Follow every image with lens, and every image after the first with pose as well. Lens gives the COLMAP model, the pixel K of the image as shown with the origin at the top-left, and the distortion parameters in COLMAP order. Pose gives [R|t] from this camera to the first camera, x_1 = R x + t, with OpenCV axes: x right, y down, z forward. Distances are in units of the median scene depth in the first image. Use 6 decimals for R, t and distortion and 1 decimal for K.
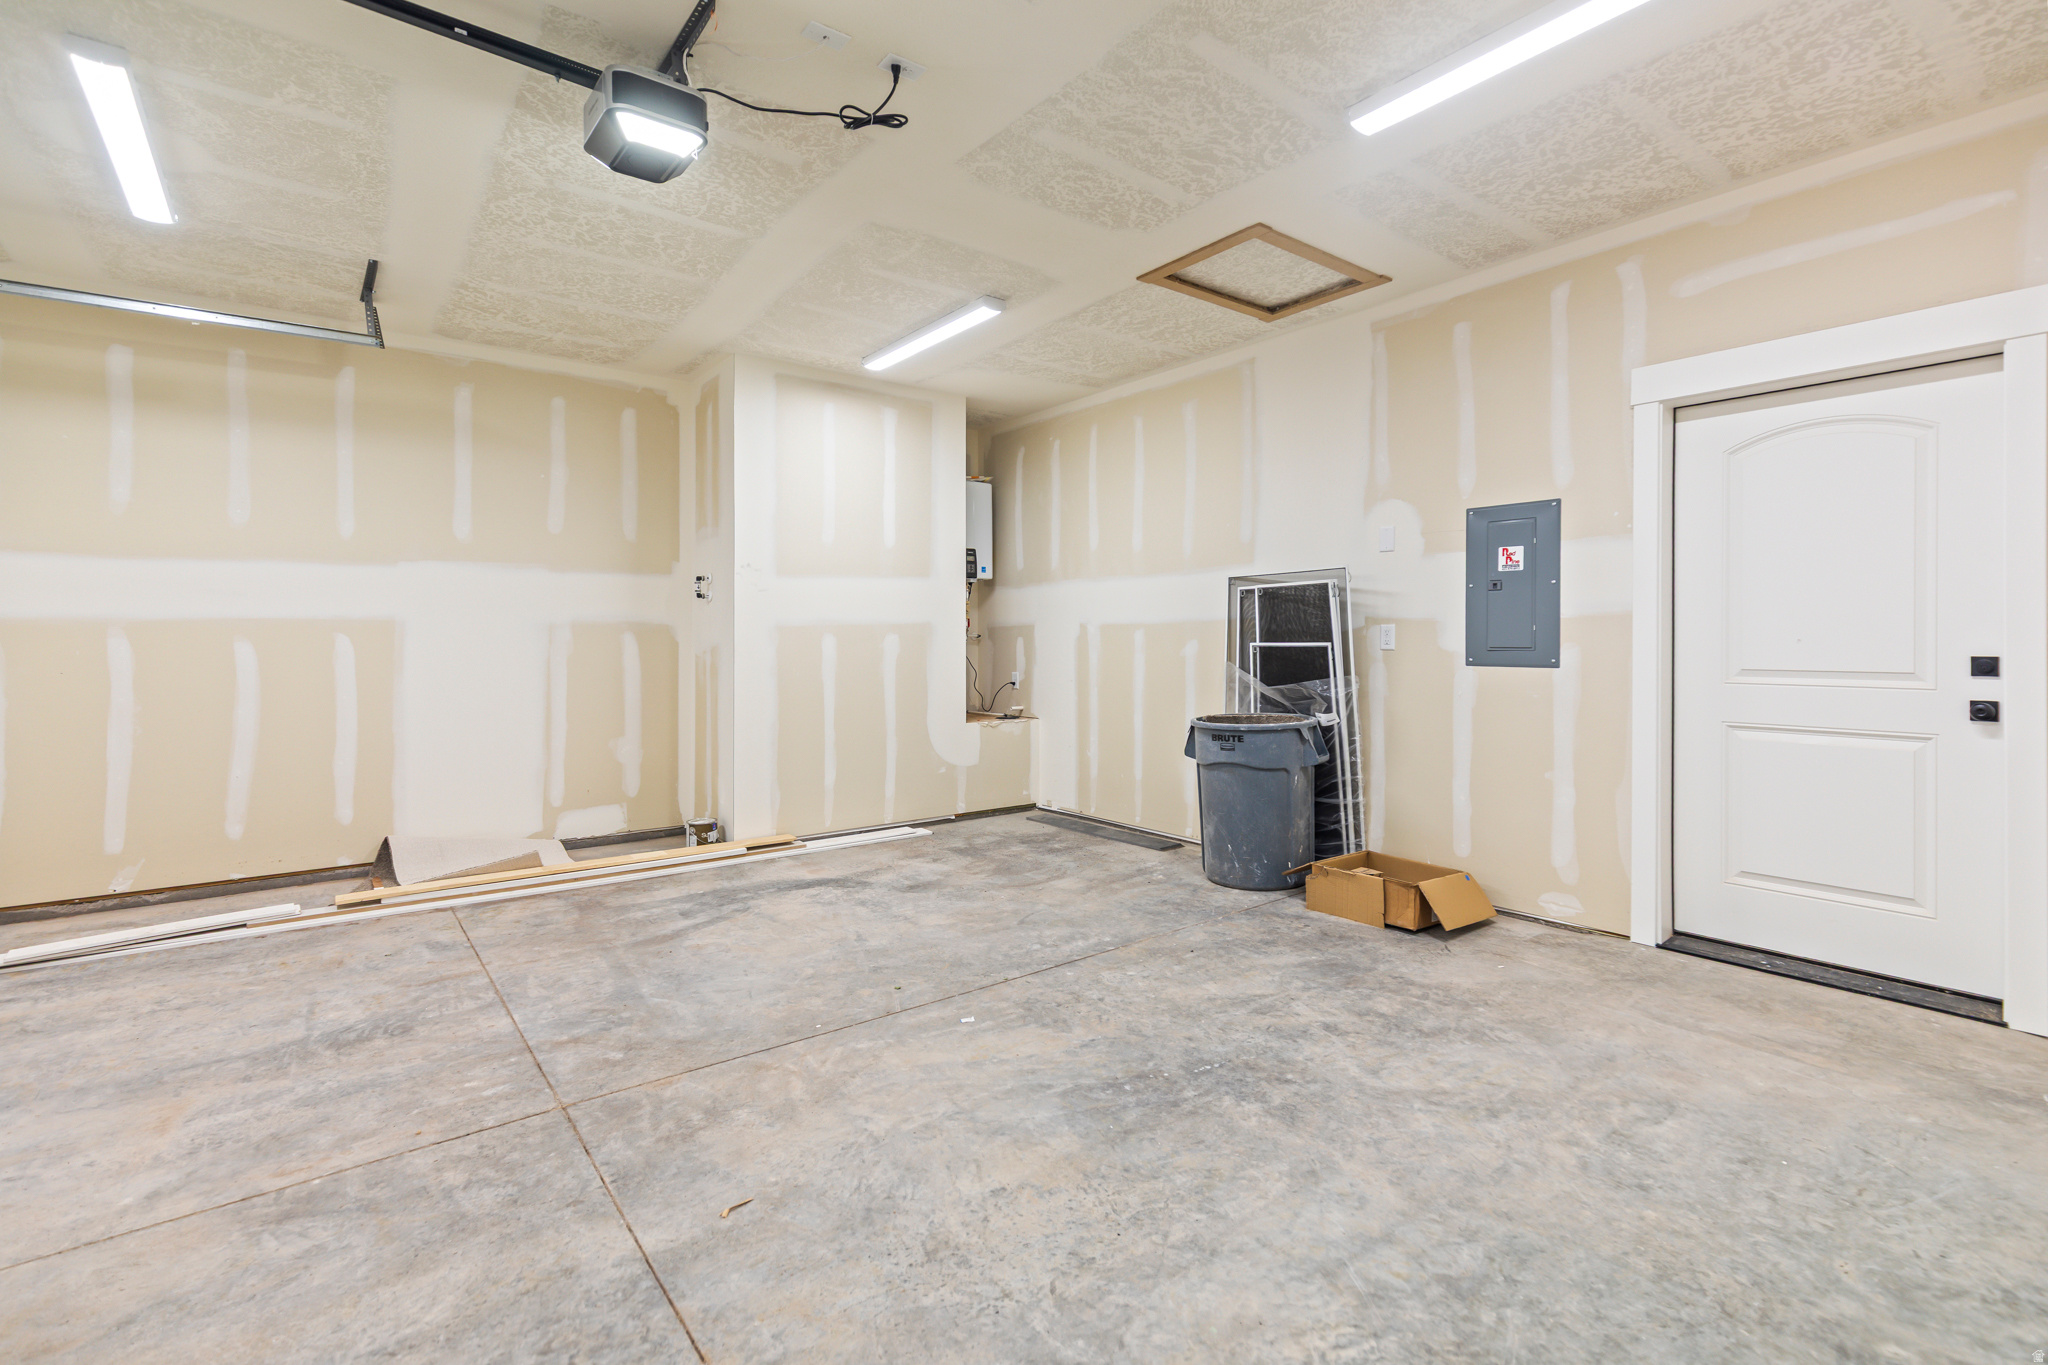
lens RADIAL K [[928.1, 0, 1022.2], [0, 928.1, 647.1], [0, 0, 1]] dist [0.013058, -0.002486]
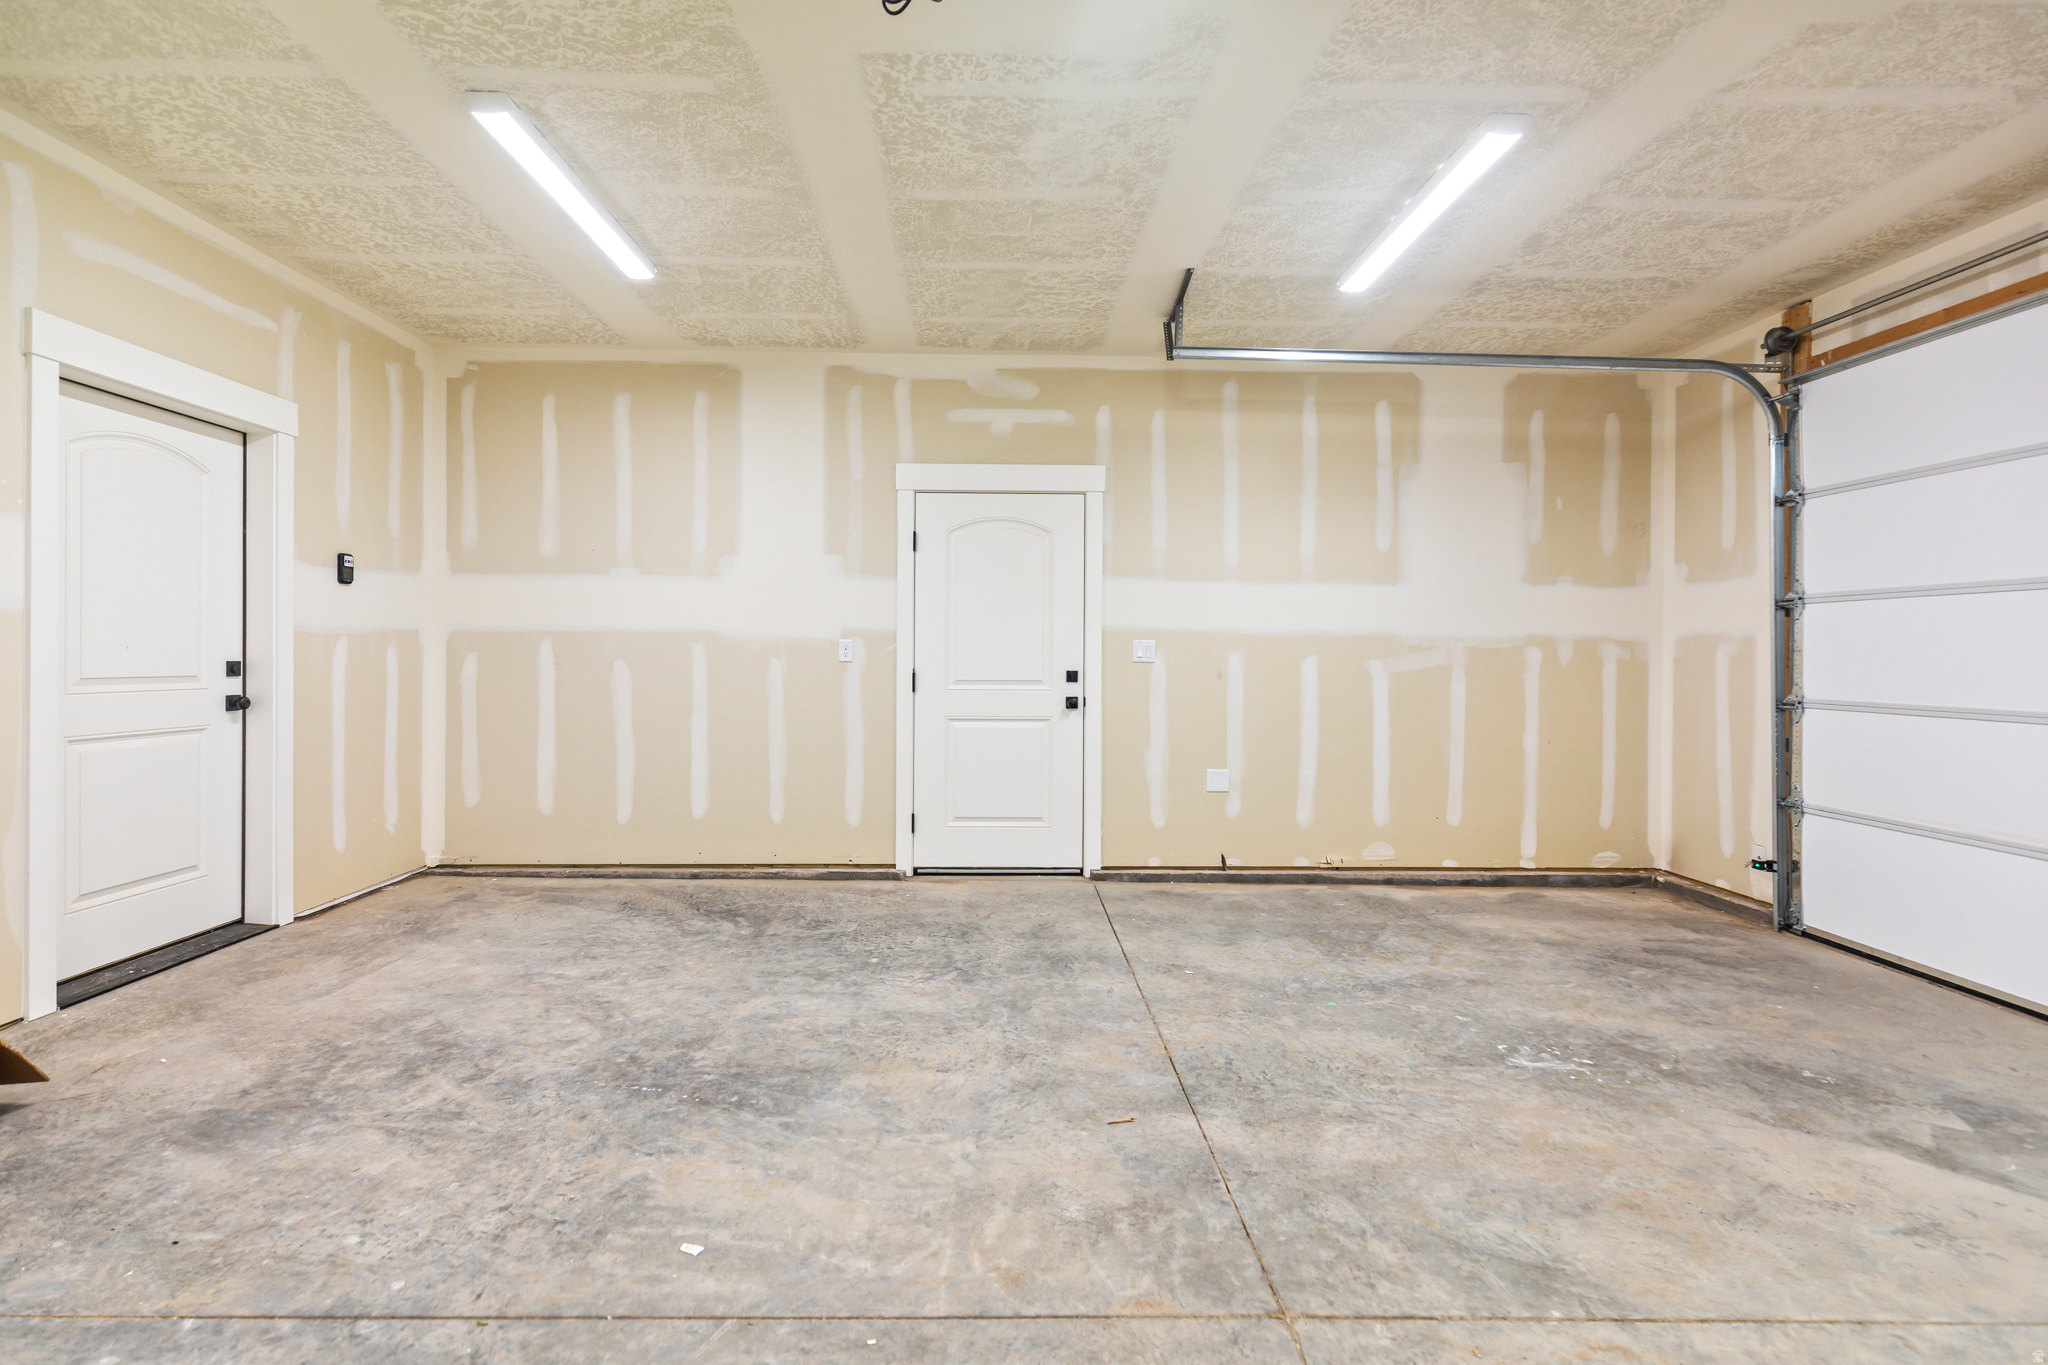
lens RADIAL K [[928.1, 0, 1018.0], [0, 928.1, 666.4], [0, 0, 1]] dist [0.013058, -0.002486]
pose [[-0.809767, -0.009725, 0.586670, -0.710178], [-0.001963, 0.999902, 0.013865, -0.003223], [-0.586748, 0.010076, -0.809707, 1.619046]]
